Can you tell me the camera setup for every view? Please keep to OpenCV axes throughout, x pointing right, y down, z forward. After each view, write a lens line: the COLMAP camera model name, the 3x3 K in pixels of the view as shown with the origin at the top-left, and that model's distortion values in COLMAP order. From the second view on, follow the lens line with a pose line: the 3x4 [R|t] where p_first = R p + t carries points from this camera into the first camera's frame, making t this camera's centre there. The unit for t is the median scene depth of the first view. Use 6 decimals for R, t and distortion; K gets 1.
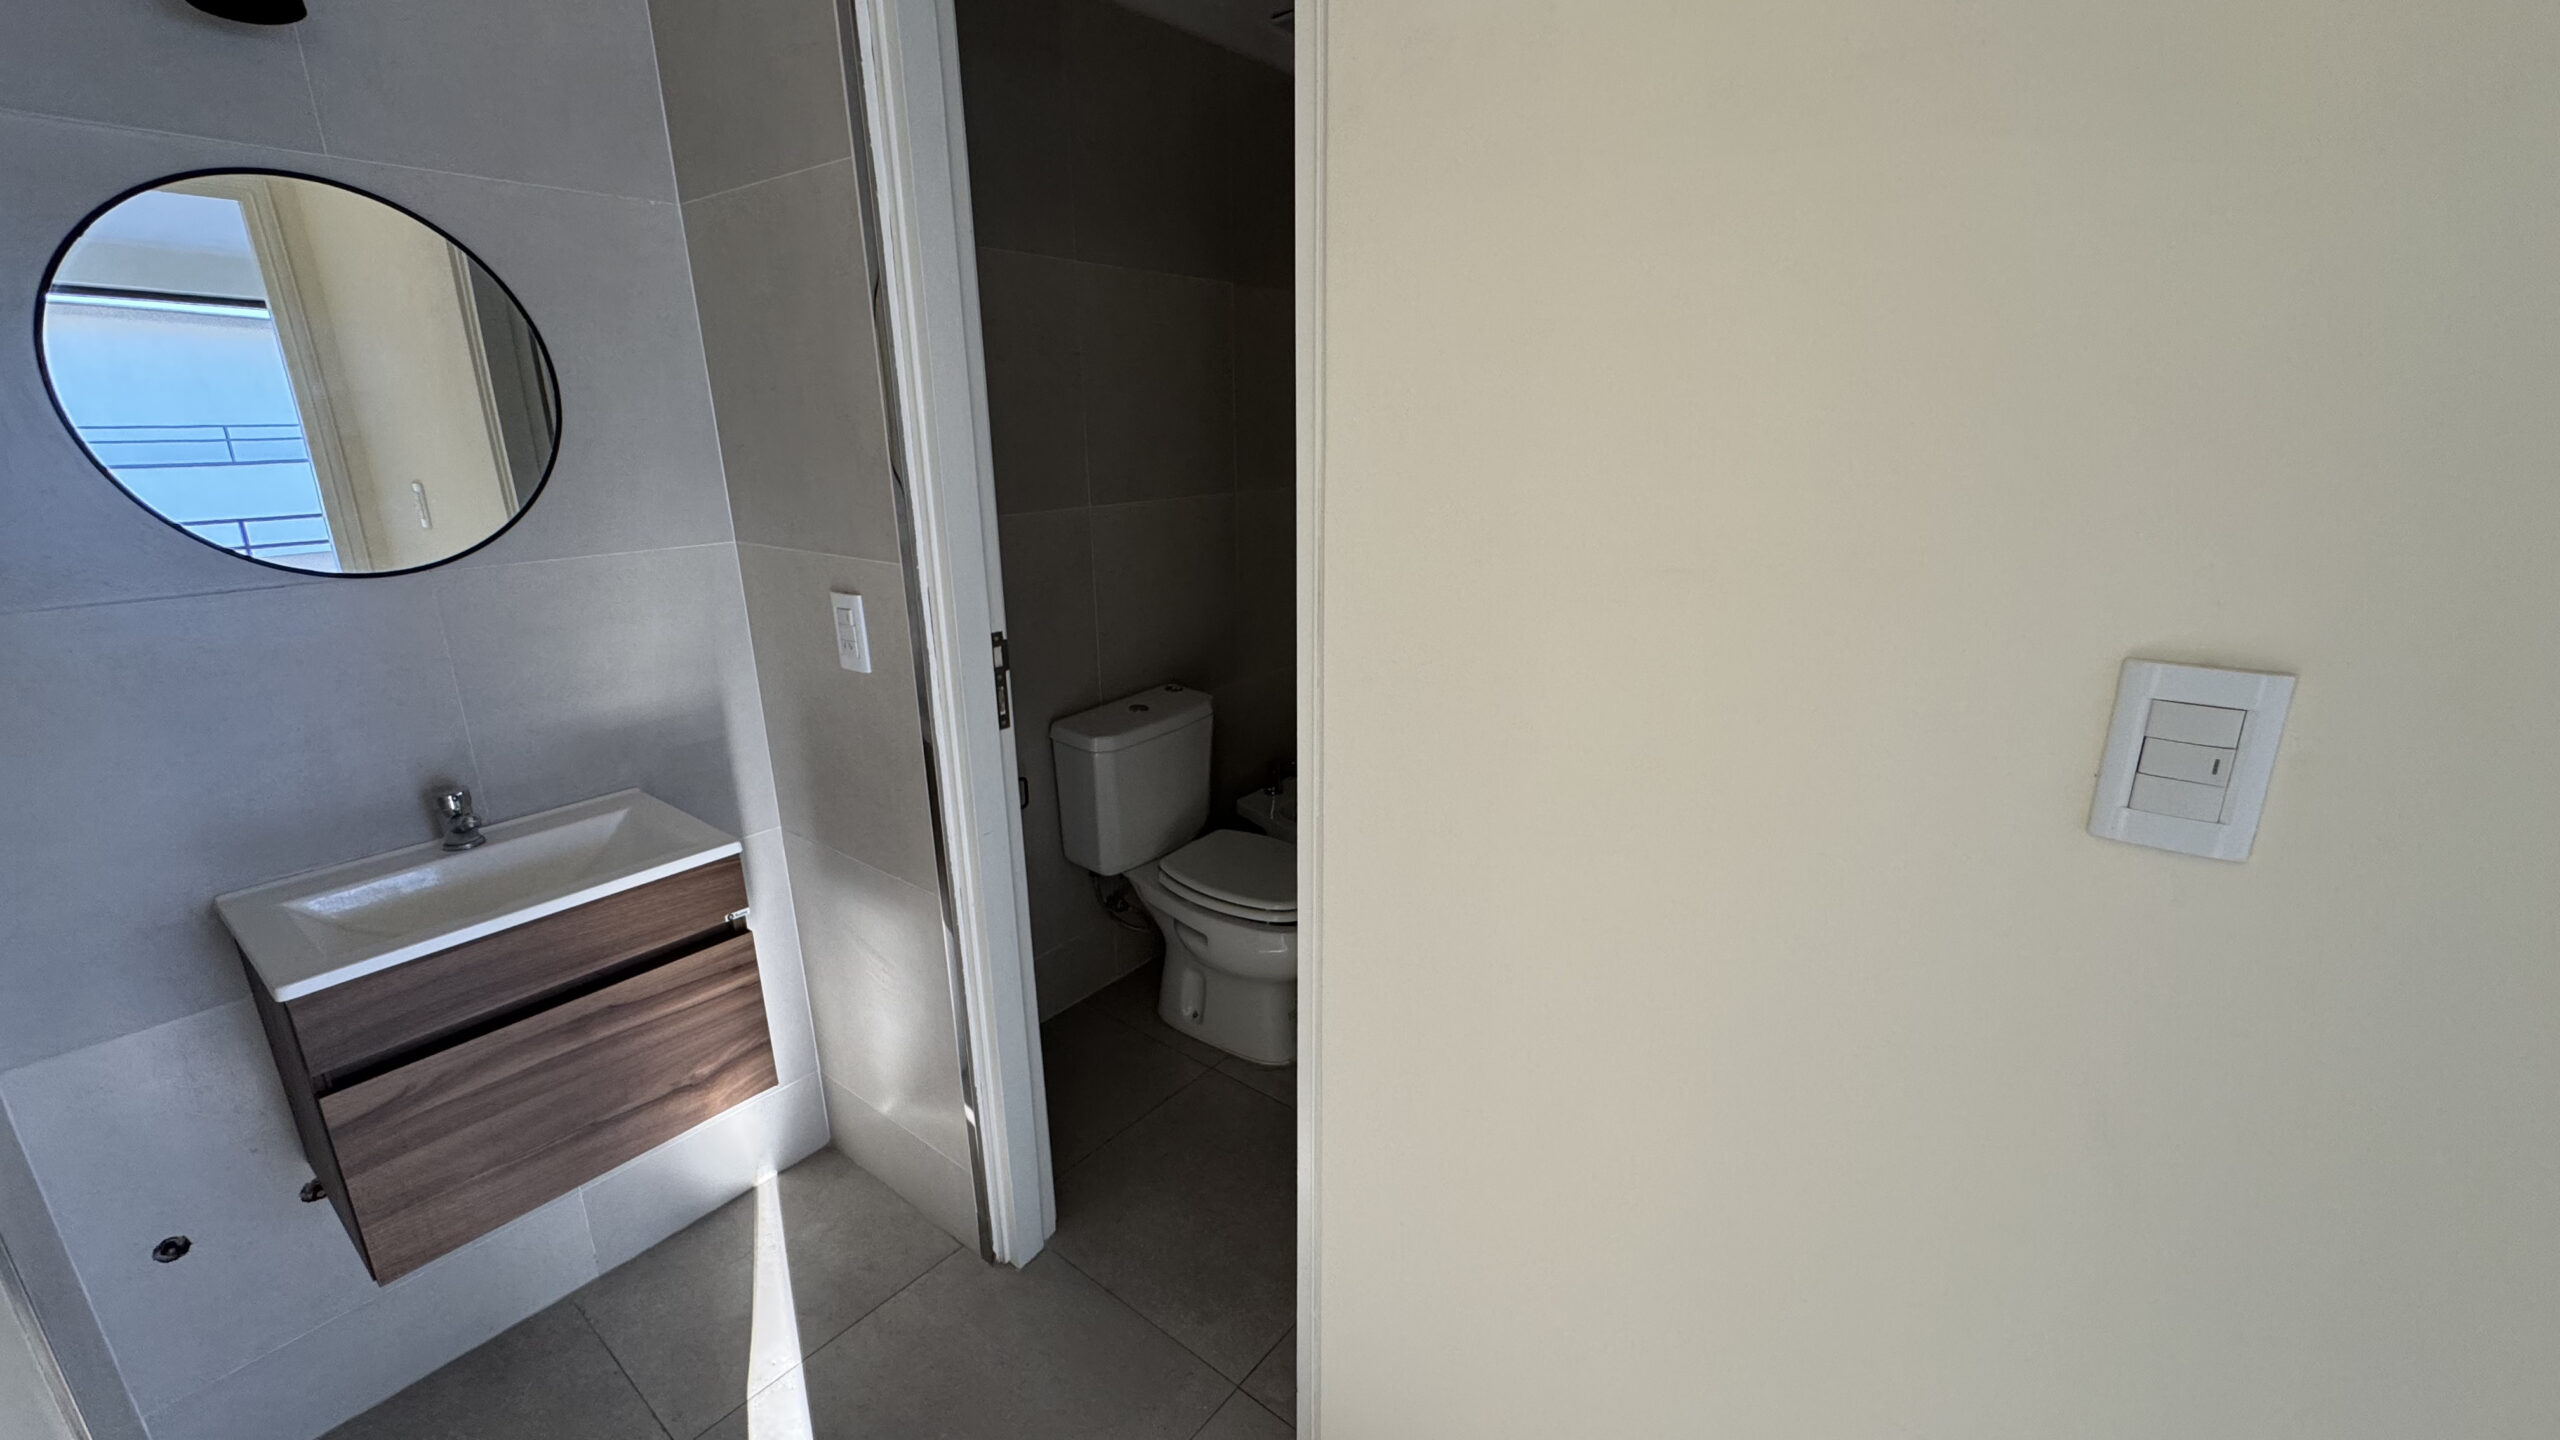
lens RADIAL K [[1021.0, 0, 1279.9], [0, 1021.0, 716.5], [0, 0, 1]] dist [-0.003471, 0.000336]
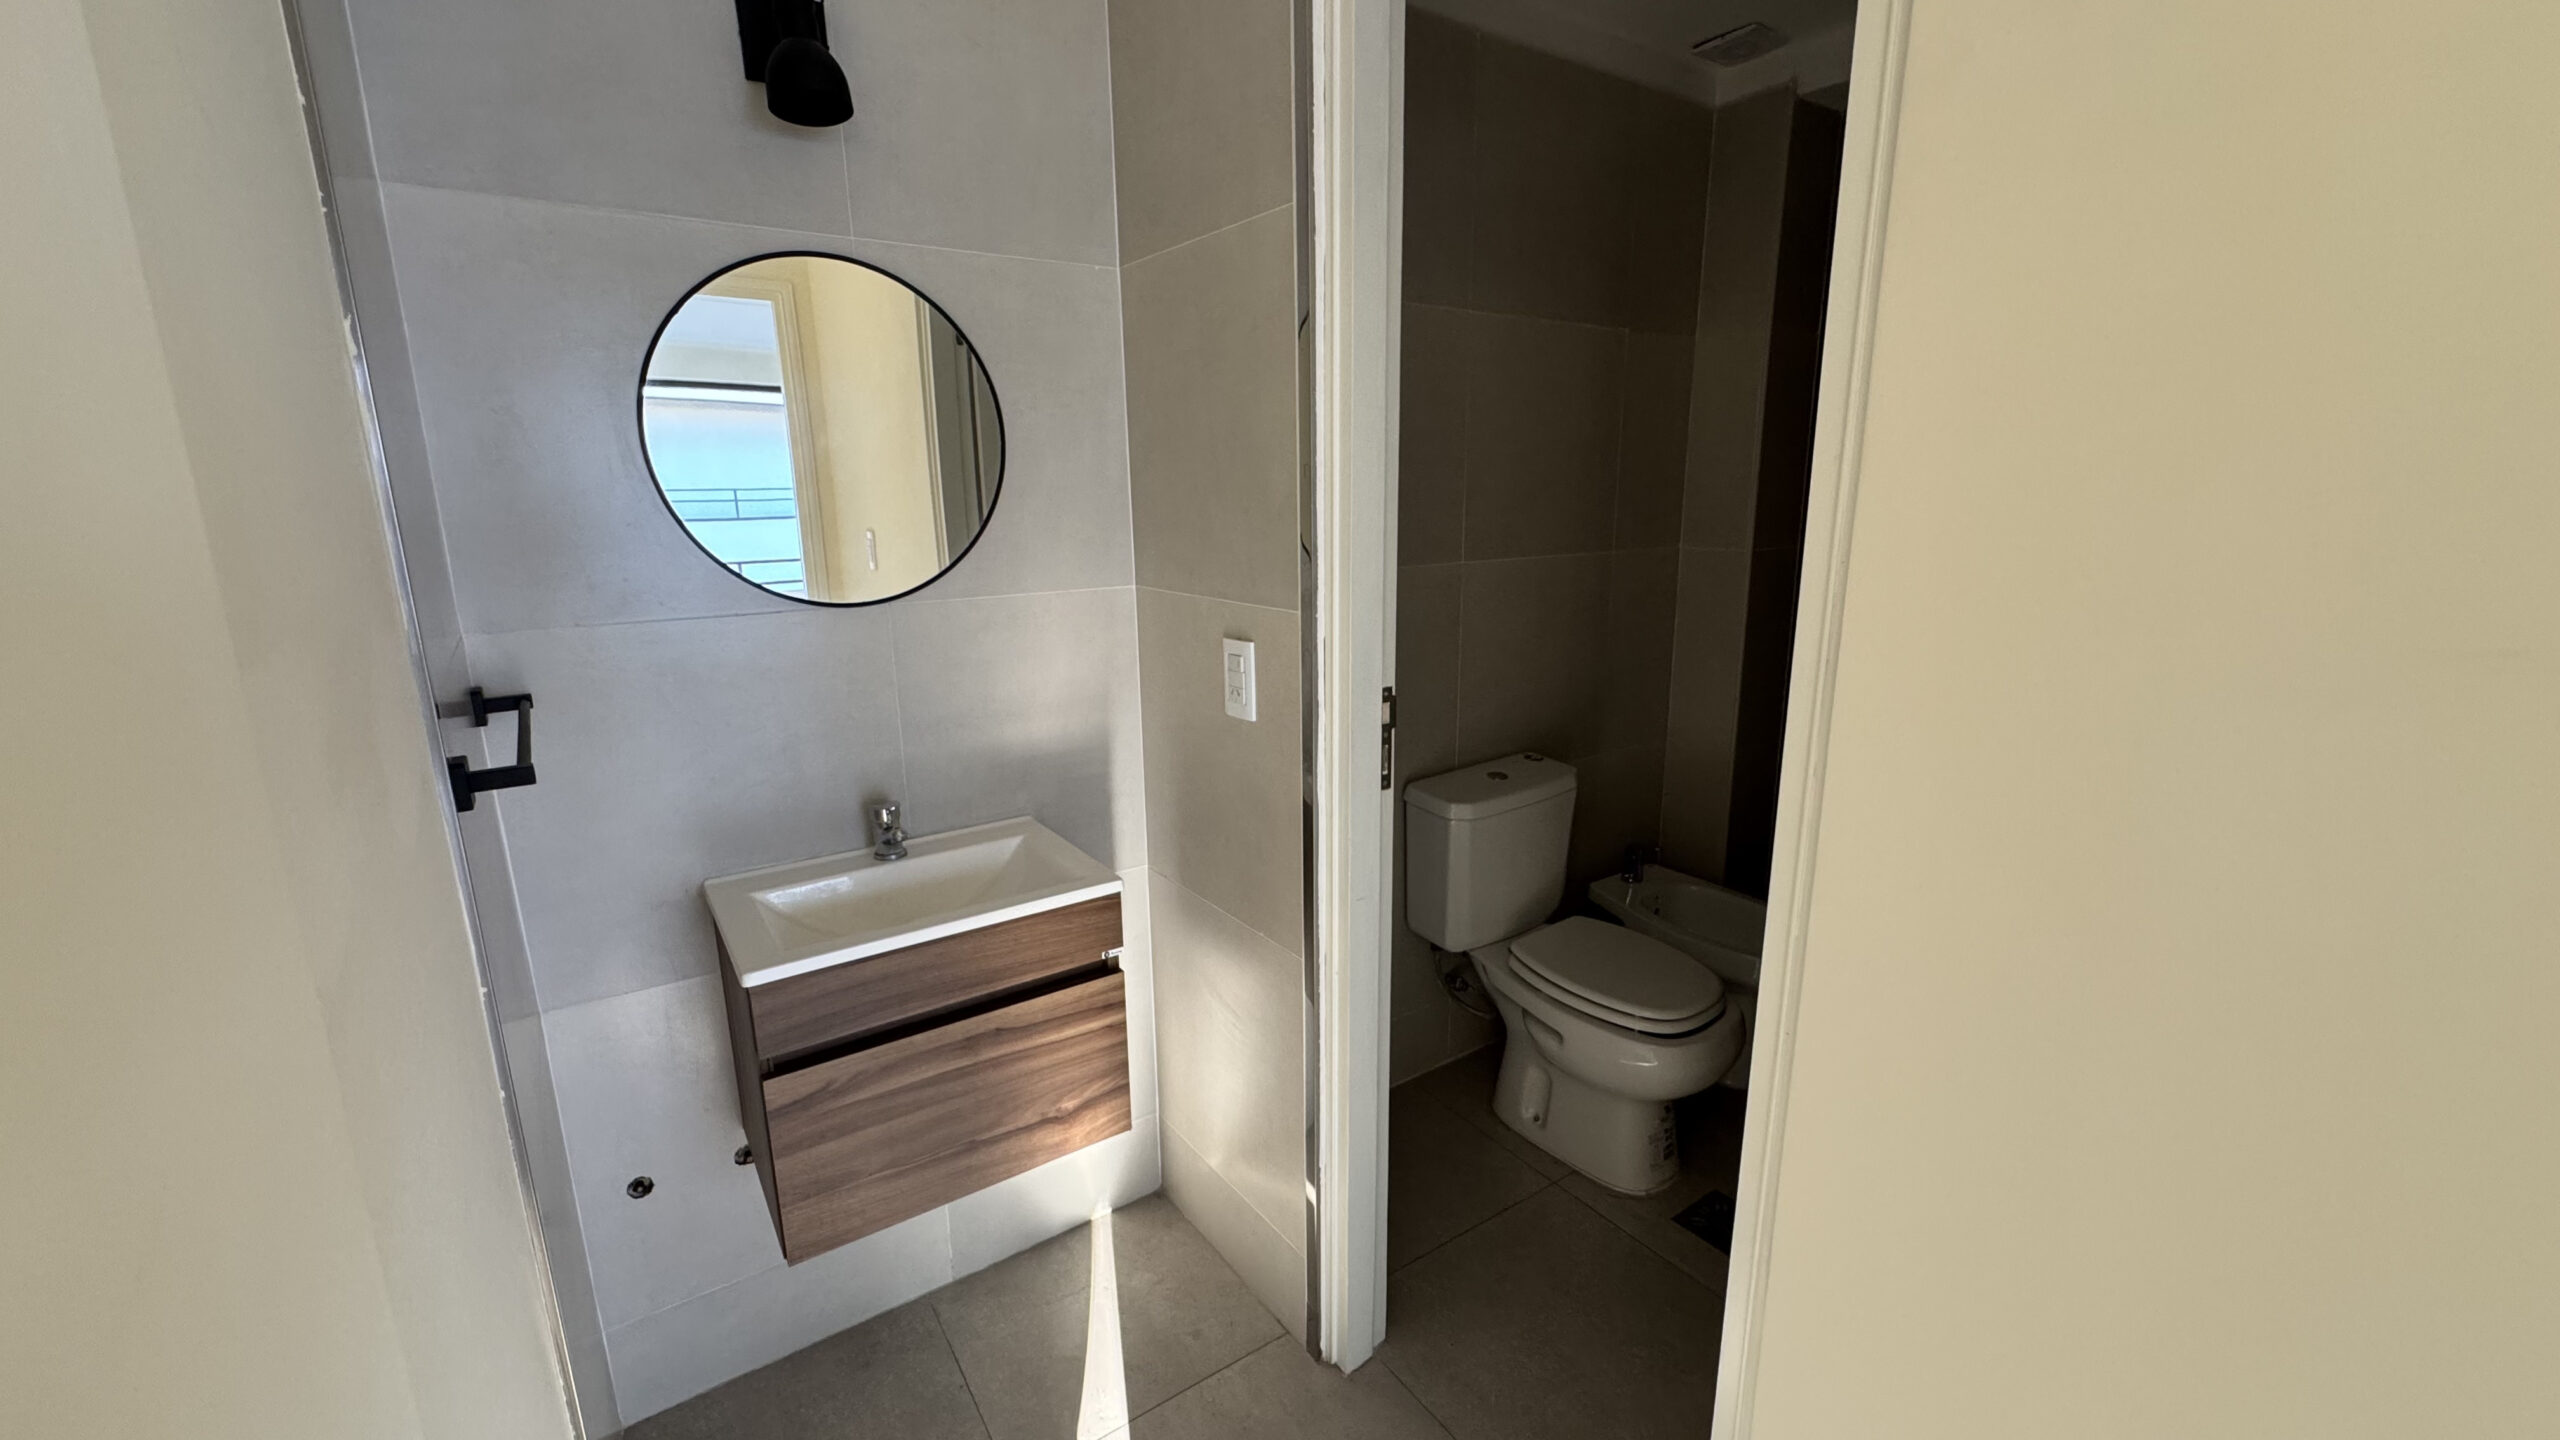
lens RADIAL K [[1021.0, 0, 1279.9], [0, 1021.0, 716.5], [0, 0, 1]] dist [-0.003471, 0.000336]
pose [[0.954714, 0.063092, -0.290759, -0.095912], [-0.080286, 0.995636, -0.047577, -0.002592], [0.286488, 0.068767, 0.955613, 0.070271]]
